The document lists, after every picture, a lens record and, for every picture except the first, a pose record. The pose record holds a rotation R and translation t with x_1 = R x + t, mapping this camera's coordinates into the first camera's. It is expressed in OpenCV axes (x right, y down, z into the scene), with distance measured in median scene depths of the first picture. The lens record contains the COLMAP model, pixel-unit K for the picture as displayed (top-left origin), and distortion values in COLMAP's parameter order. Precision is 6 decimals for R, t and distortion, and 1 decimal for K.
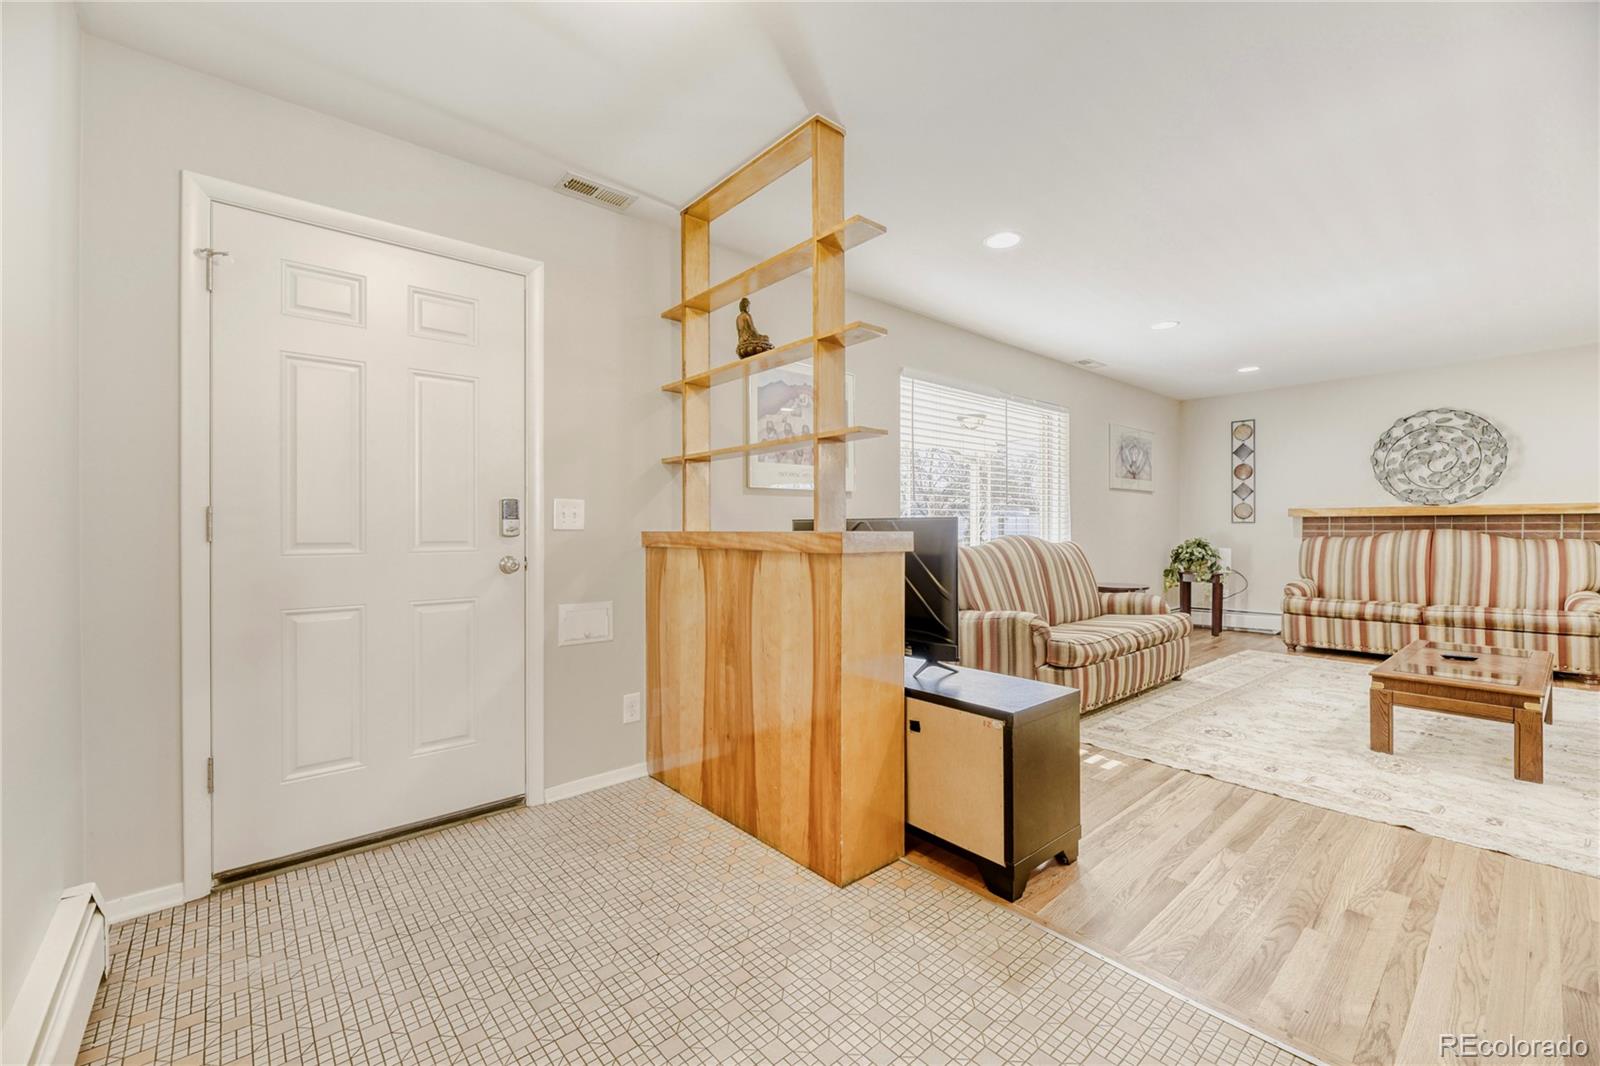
lens RADIAL K [[651.1, 0, 794.0], [0, 651.1, 533.5], [0, 0, 1]] dist [0.000047, -0.002882]
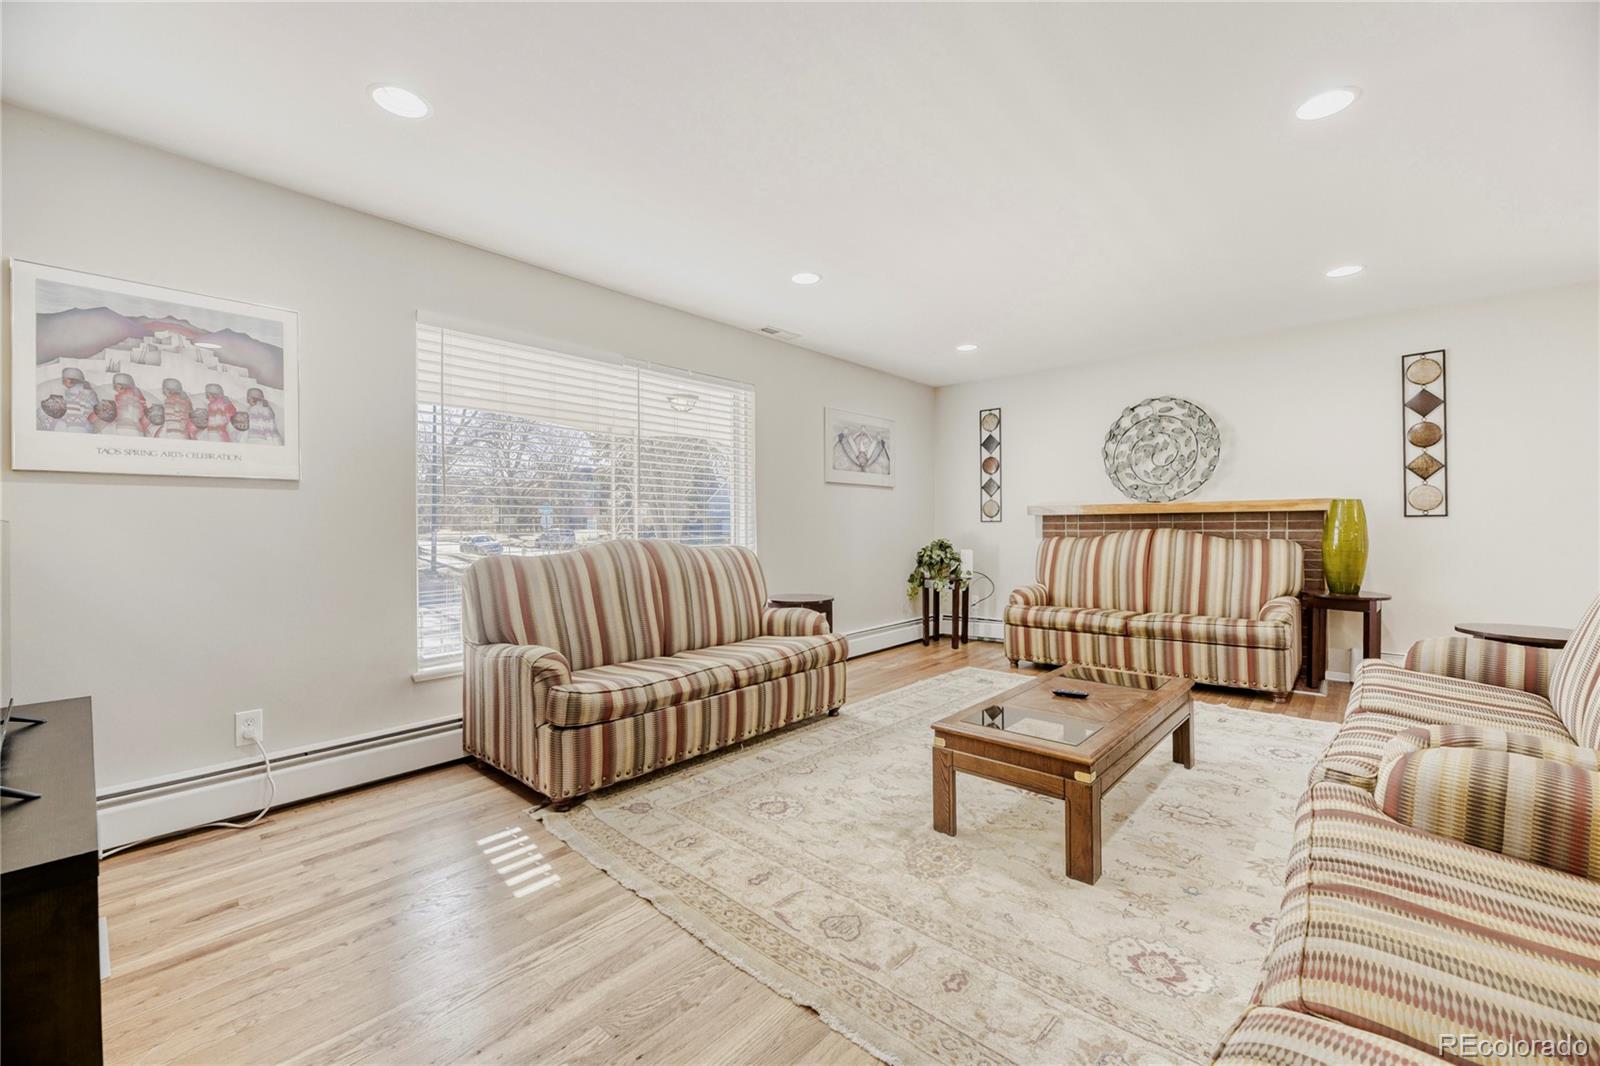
lens RADIAL K [[651.1, 0, 809.1], [0, 651.1, 533.3], [0, 0, 1]] dist [0.000047, -0.002882]
pose [[0.989624, -0.005747, 0.143565, 0.390494], [0.005496, 0.999983, 0.002151, -0.004718], [-0.143575, -0.001339, 0.989639, 0.172551]]
